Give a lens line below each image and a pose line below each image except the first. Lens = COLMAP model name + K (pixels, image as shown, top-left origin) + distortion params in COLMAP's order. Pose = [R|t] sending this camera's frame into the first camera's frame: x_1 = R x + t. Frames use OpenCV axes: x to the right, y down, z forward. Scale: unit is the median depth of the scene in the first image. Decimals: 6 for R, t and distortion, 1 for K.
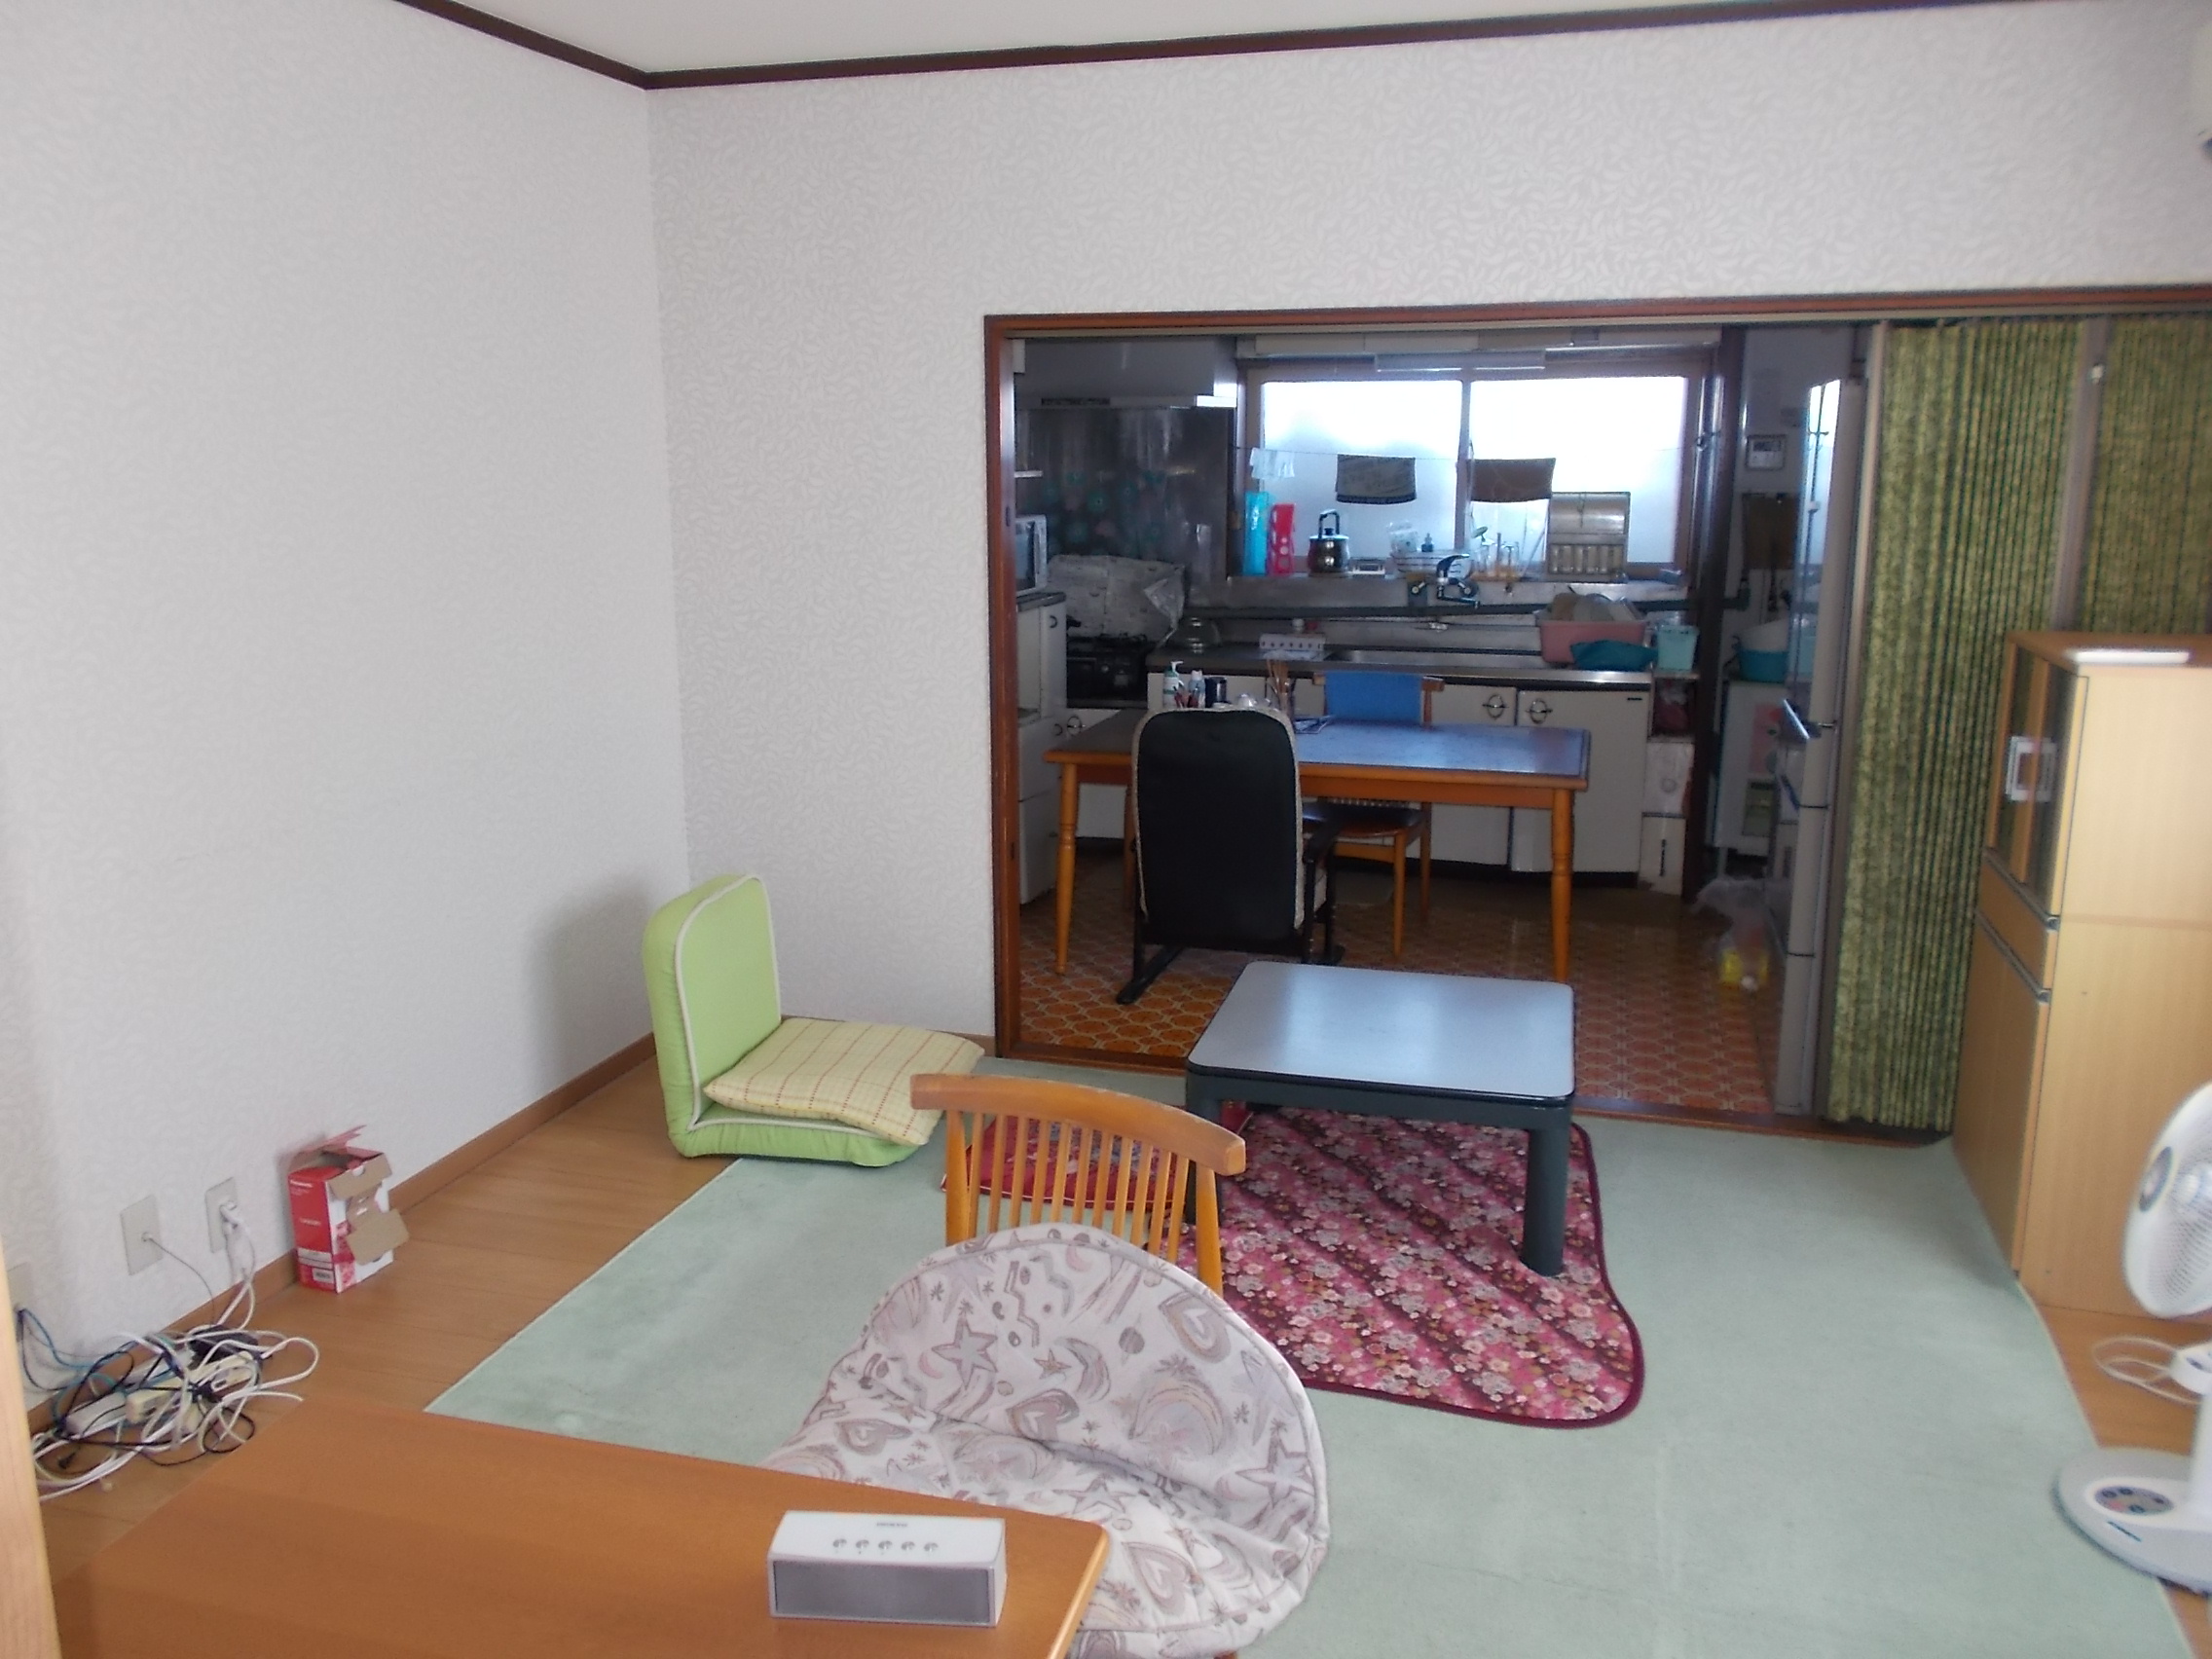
lens RADIAL K [[1693.5, 0, 1112.3], [0, 1693.5, 830.6], [0, 0, 1]] dist [0.007768, -0.000575]
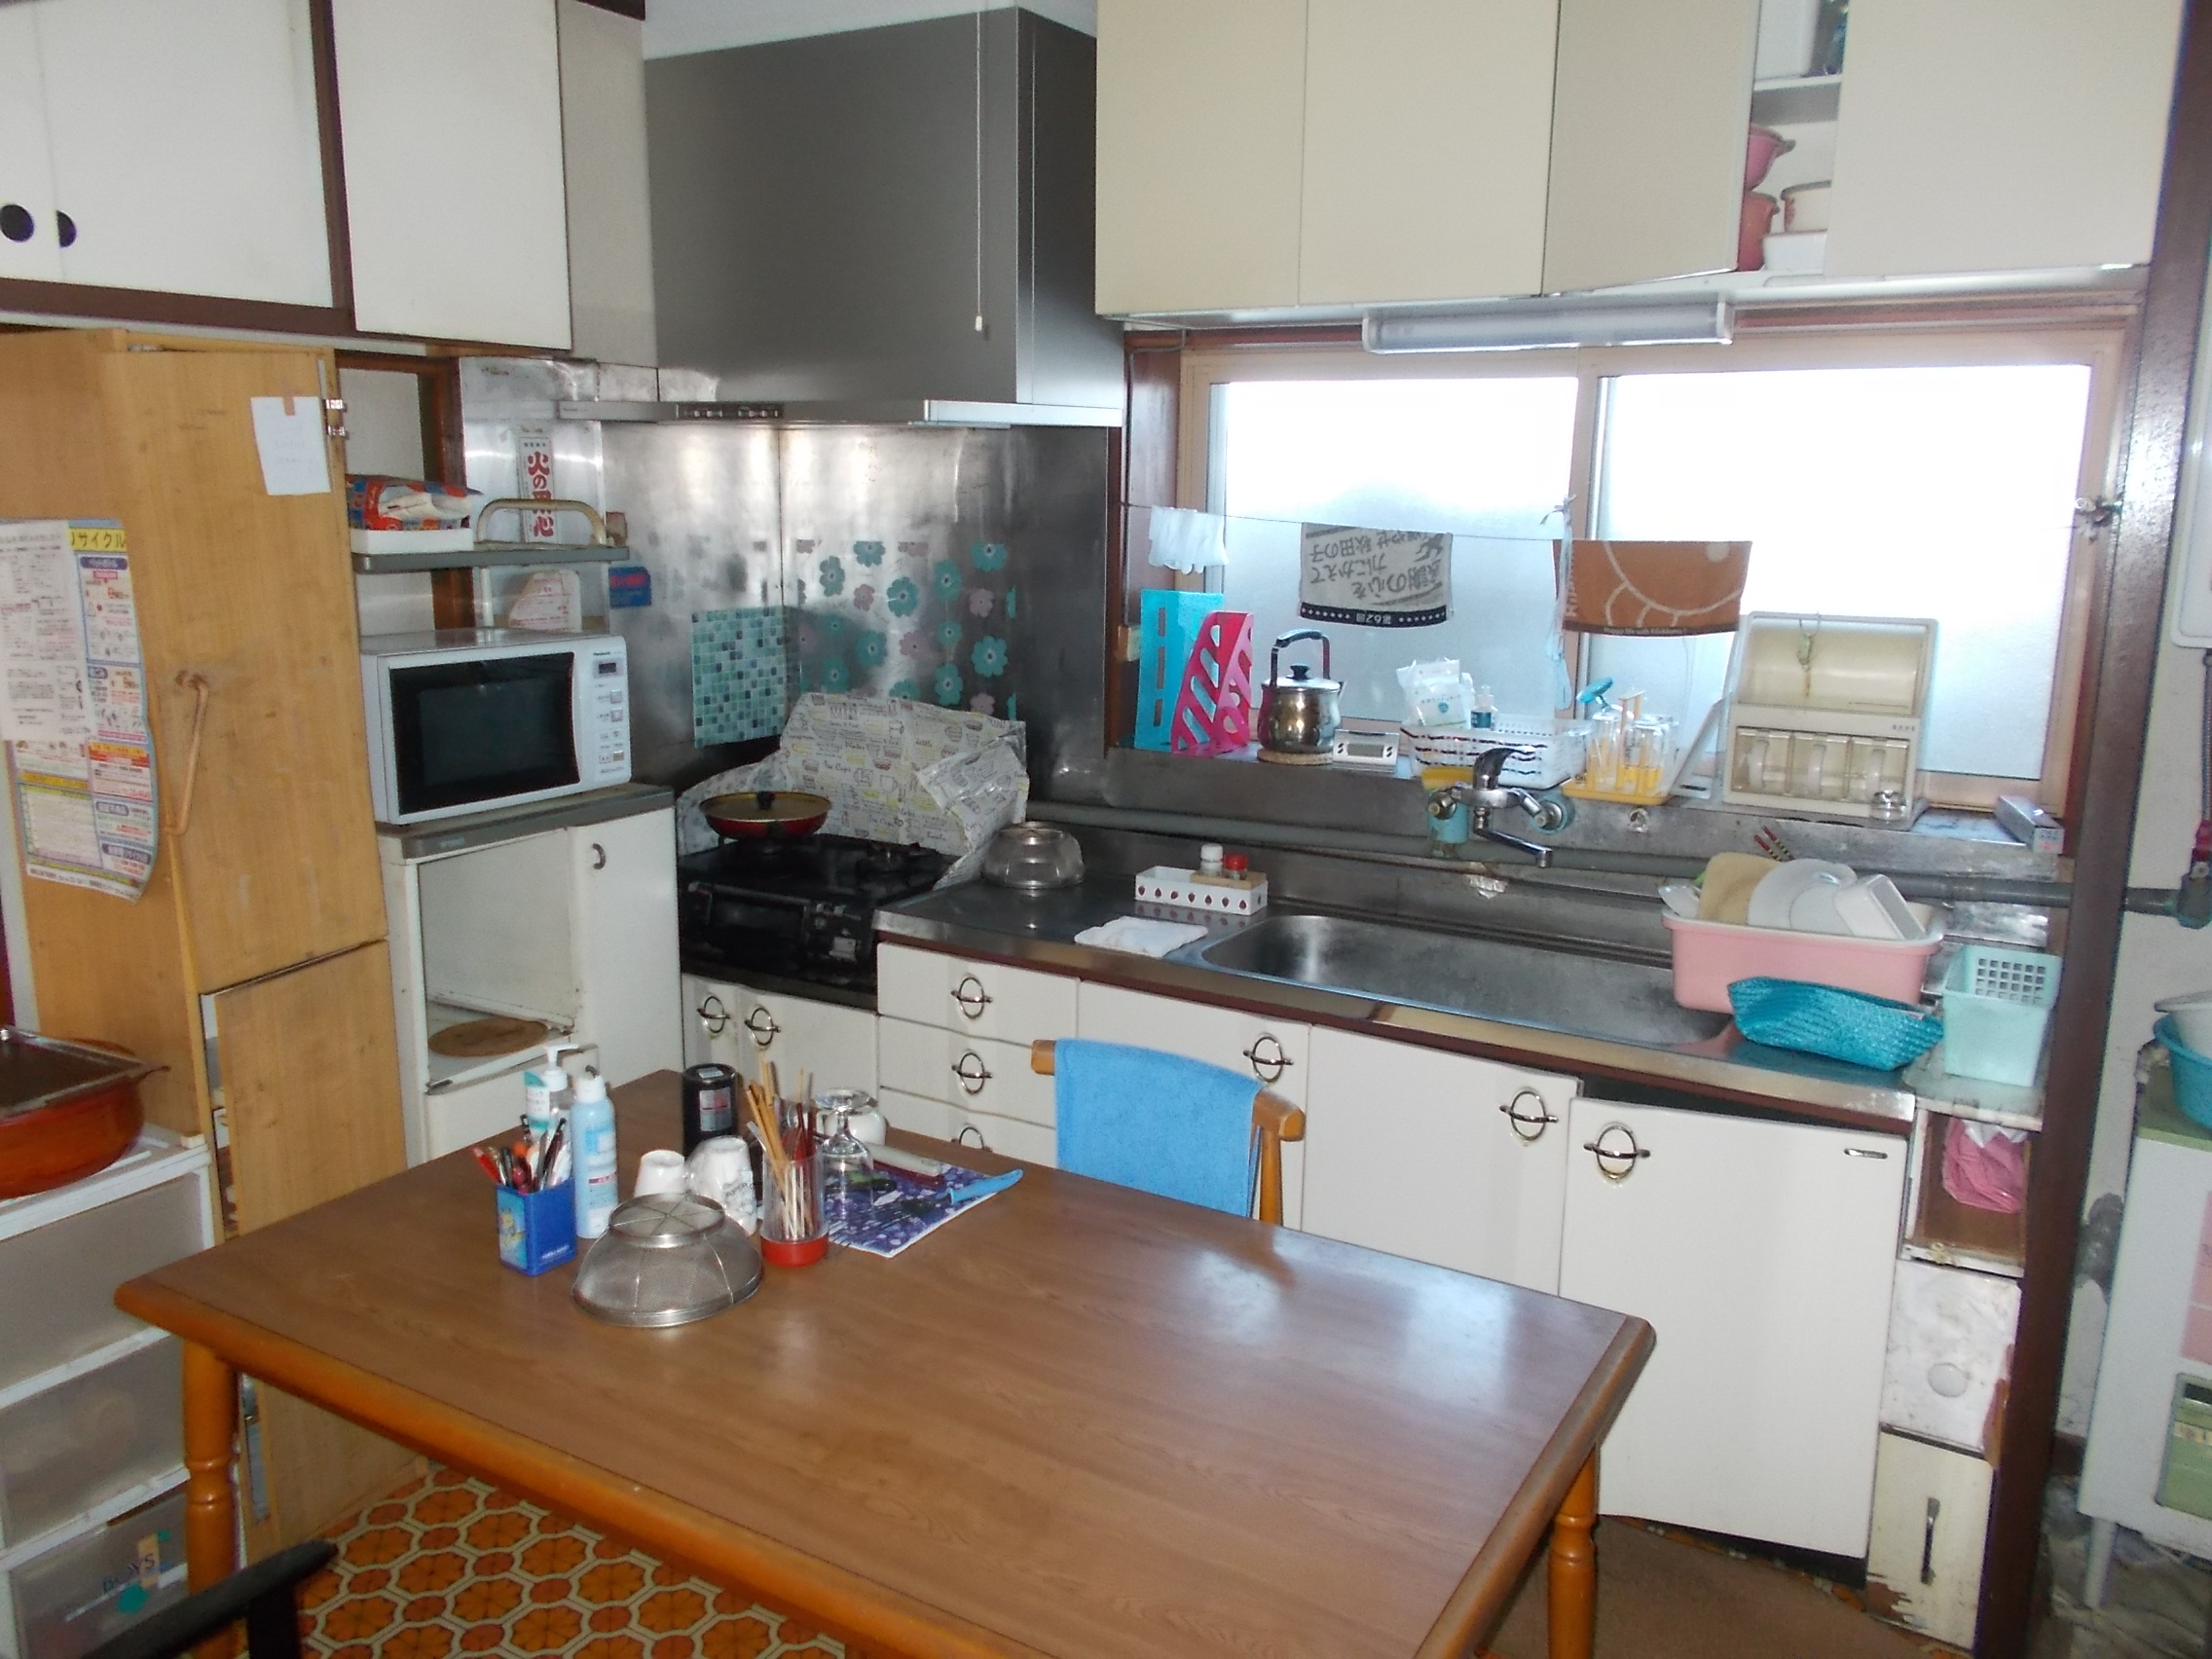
lens RADIAL K [[1693.5, 0, 1097.8], [0, 1693.5, 825.9], [0, 0, 1]] dist [0.007768, -0.000575]
pose [[0.966586, 0.063251, -0.248416, 0.205077], [-0.066912, 0.997739, -0.006312, -0.127028], [0.247455, 0.022723, 0.968633, 0.510048]]
